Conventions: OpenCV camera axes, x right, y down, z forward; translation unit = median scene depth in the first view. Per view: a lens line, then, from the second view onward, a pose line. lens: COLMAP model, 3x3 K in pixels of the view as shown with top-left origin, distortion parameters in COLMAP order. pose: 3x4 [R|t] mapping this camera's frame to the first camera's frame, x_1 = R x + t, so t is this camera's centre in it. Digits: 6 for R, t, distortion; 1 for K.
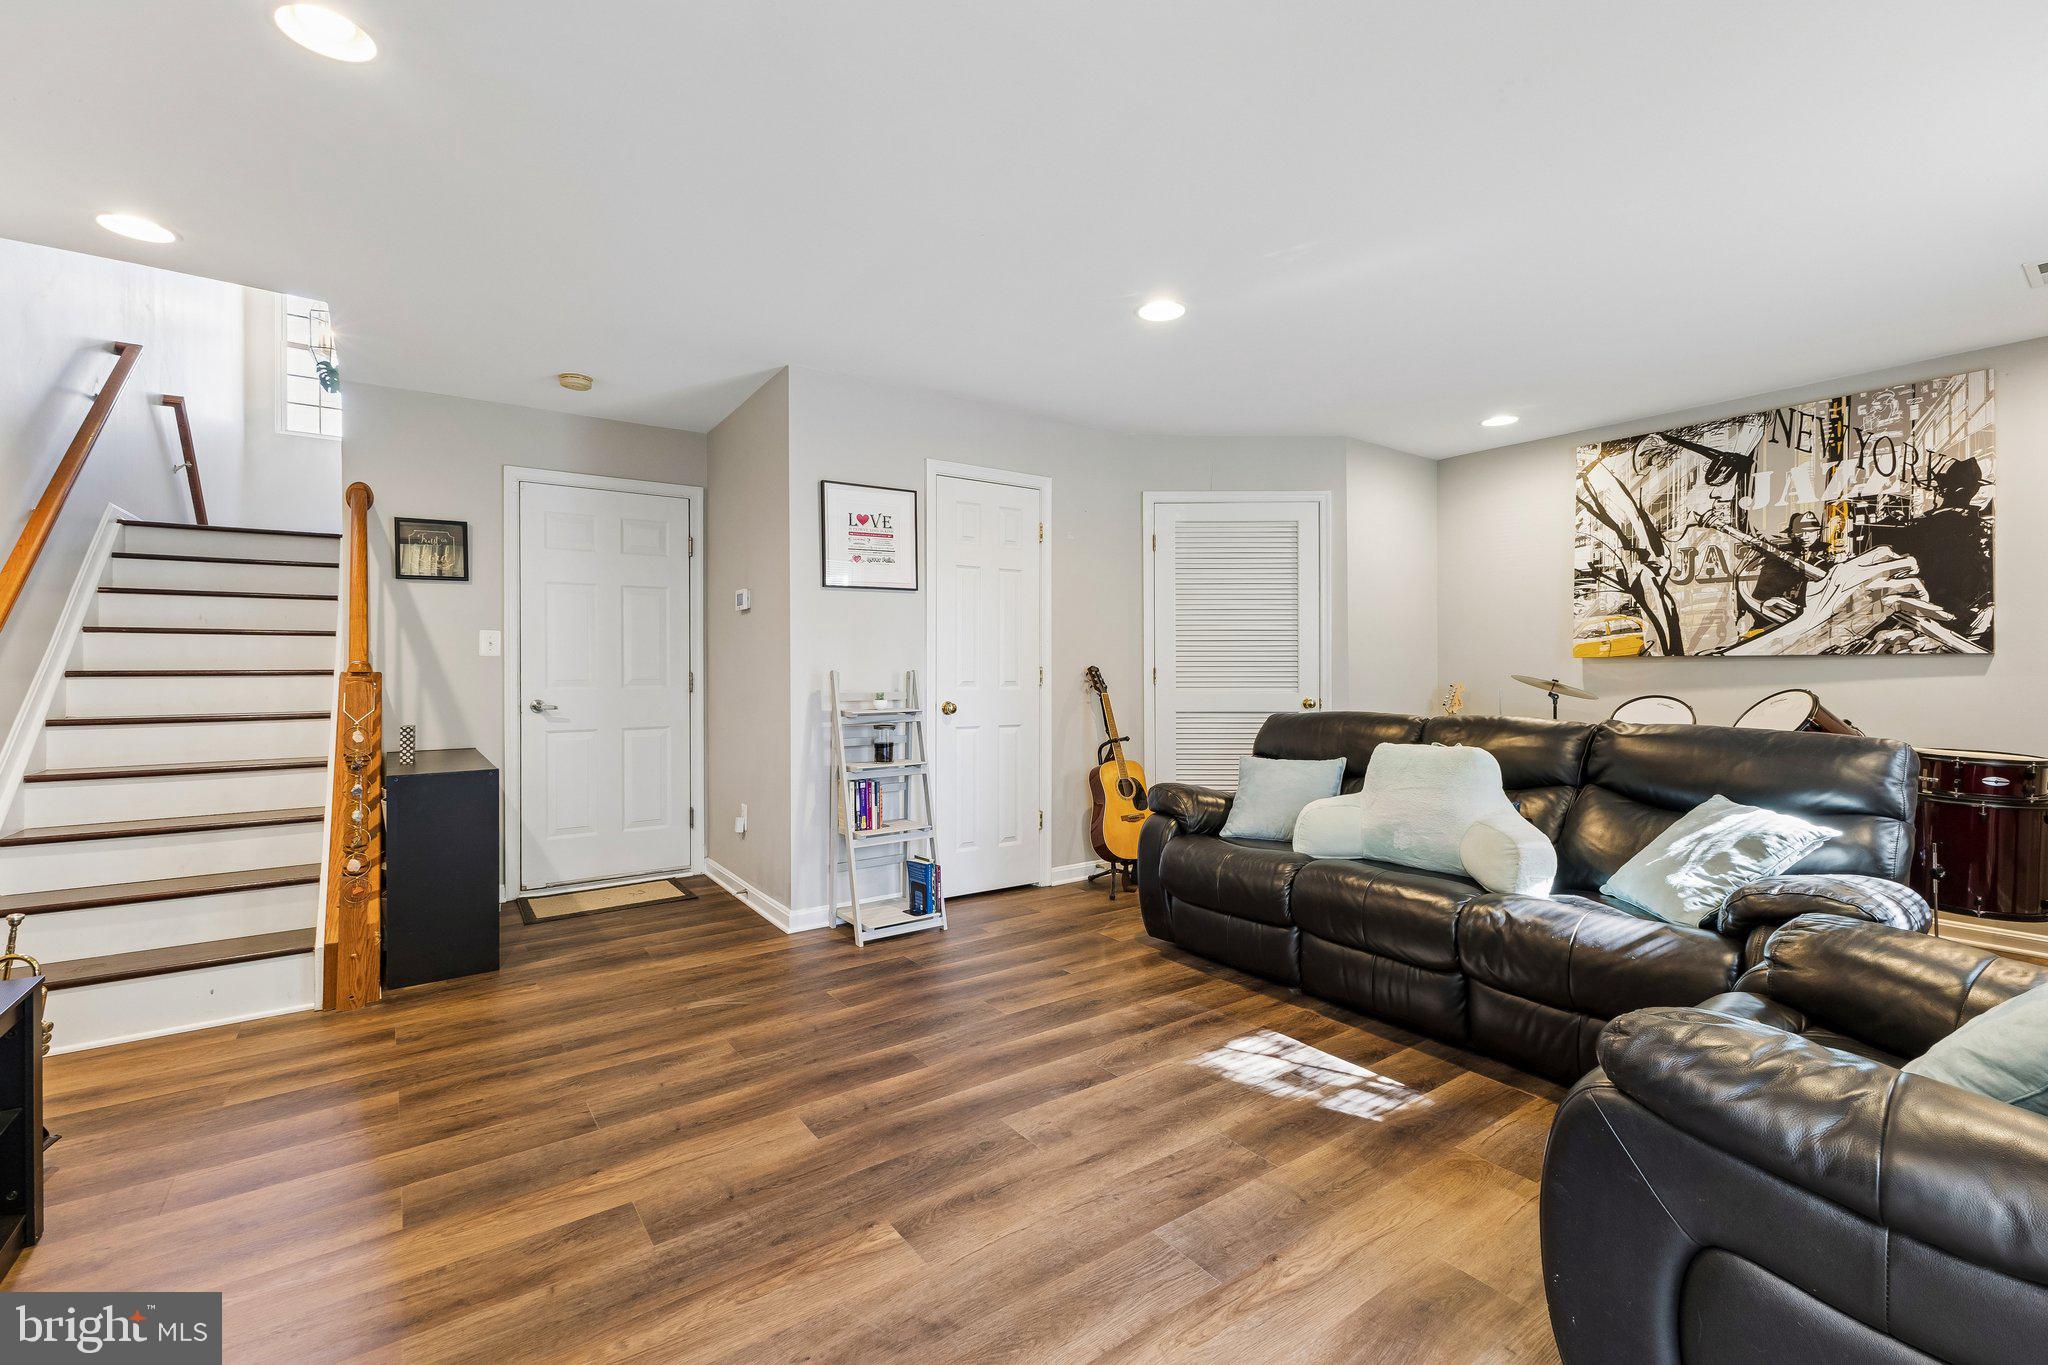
lens RADIAL K [[884.3, 0, 1025.8], [0, 884.3, 676.2], [0, 0, 1]] dist [0.011300, -0.000161]
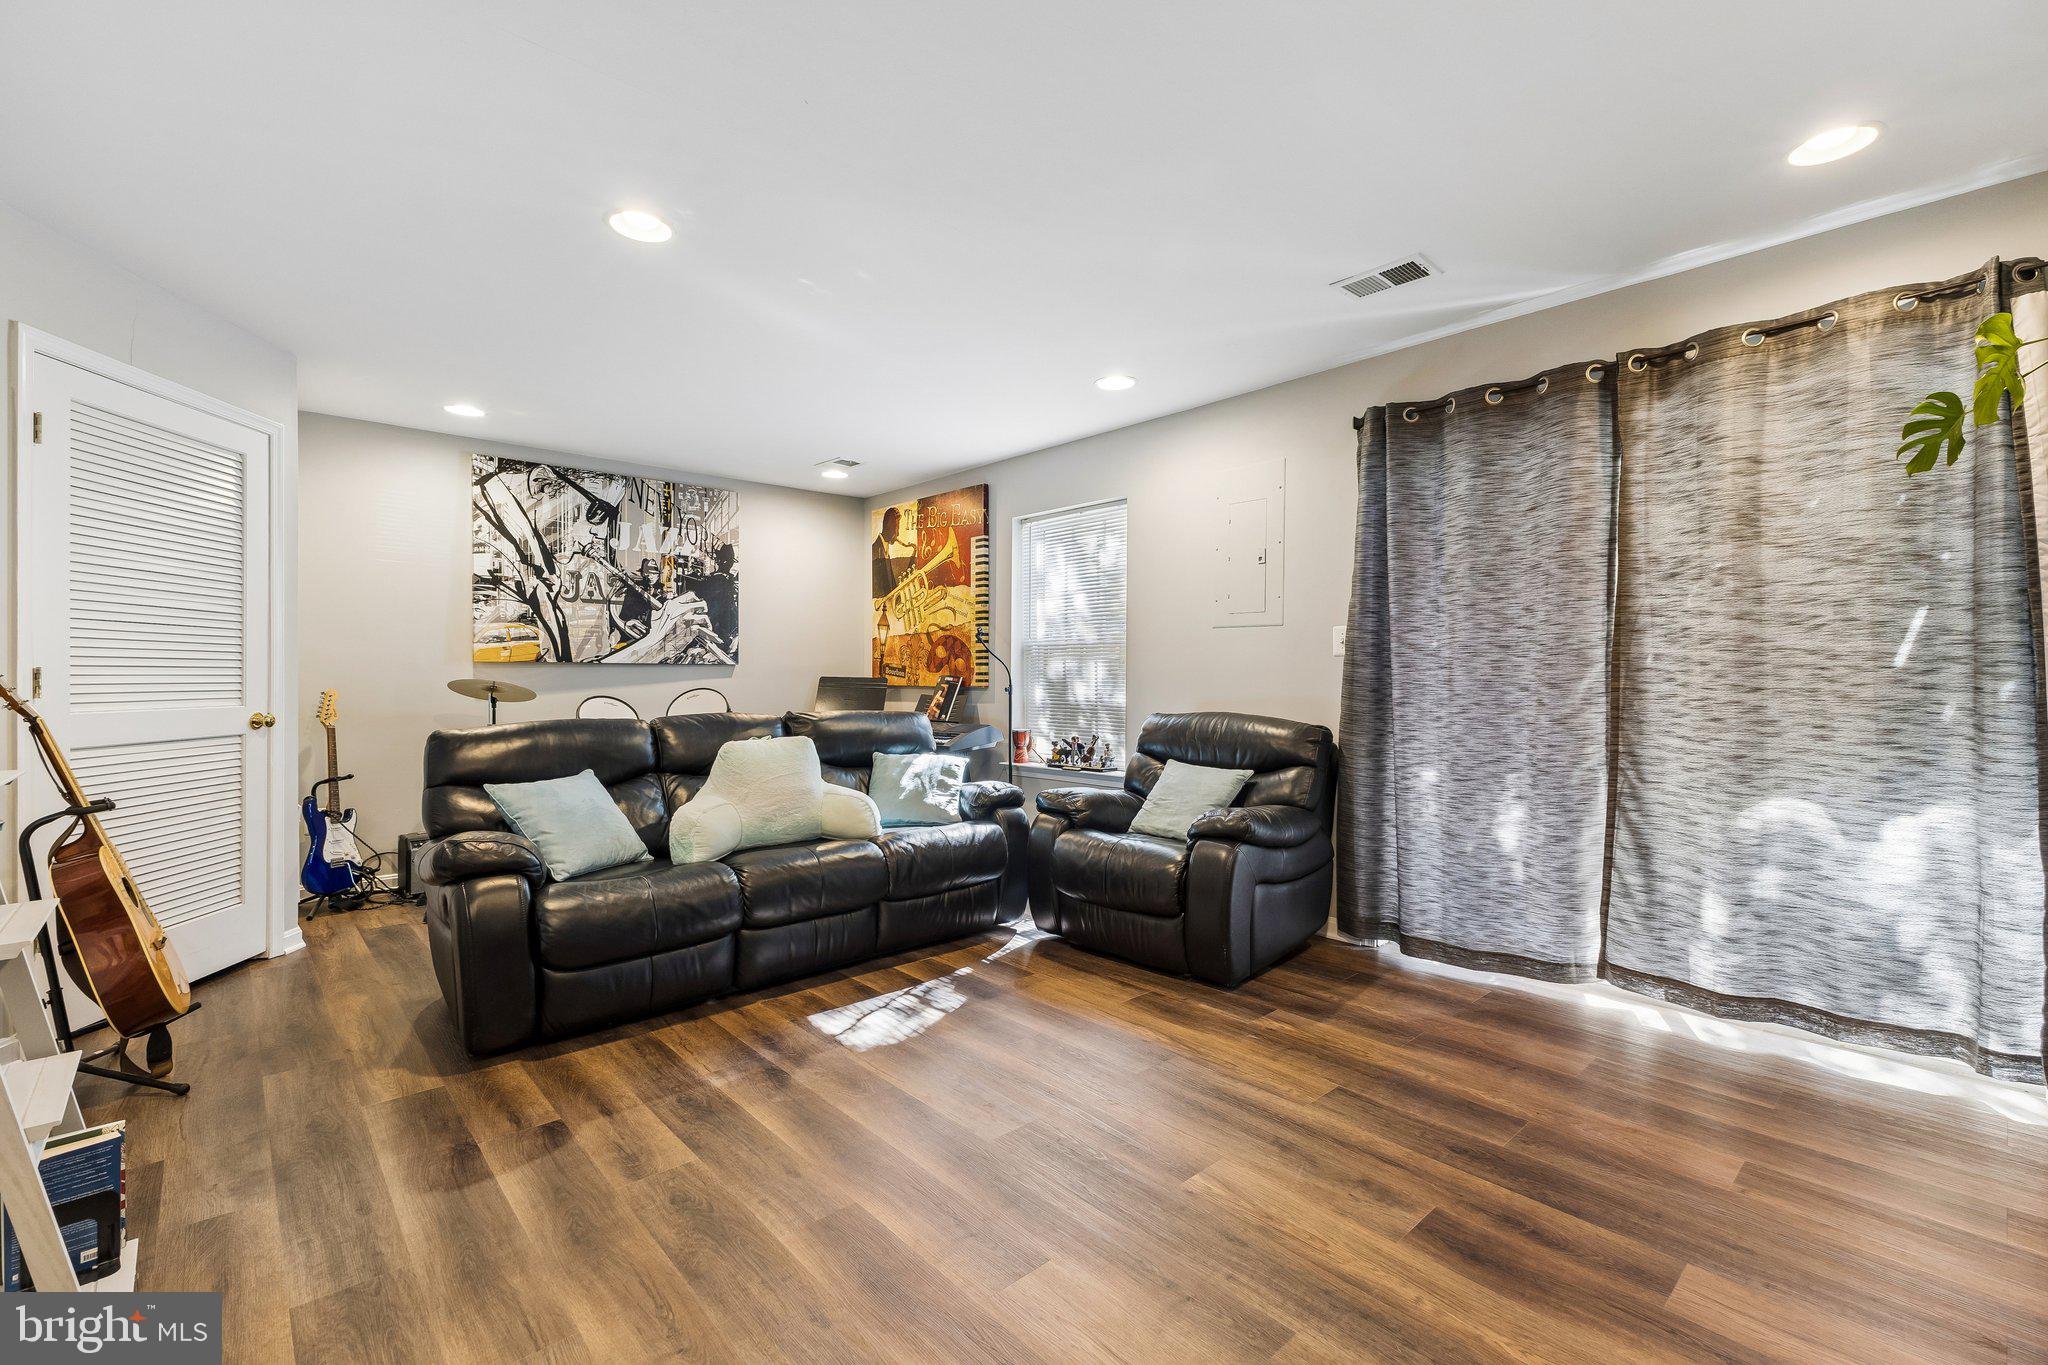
lens RADIAL K [[884.3, 0, 1025.8], [0, 884.3, 676.2], [0, 0, 1]] dist [0.011300, -0.000161]
pose [[-0.116924, 0.001038, 0.993140, -0.511802], [0.007108, 0.999975, -0.000208, -0.000090], [-0.993115, 0.007035, -0.116928, 0.558214]]
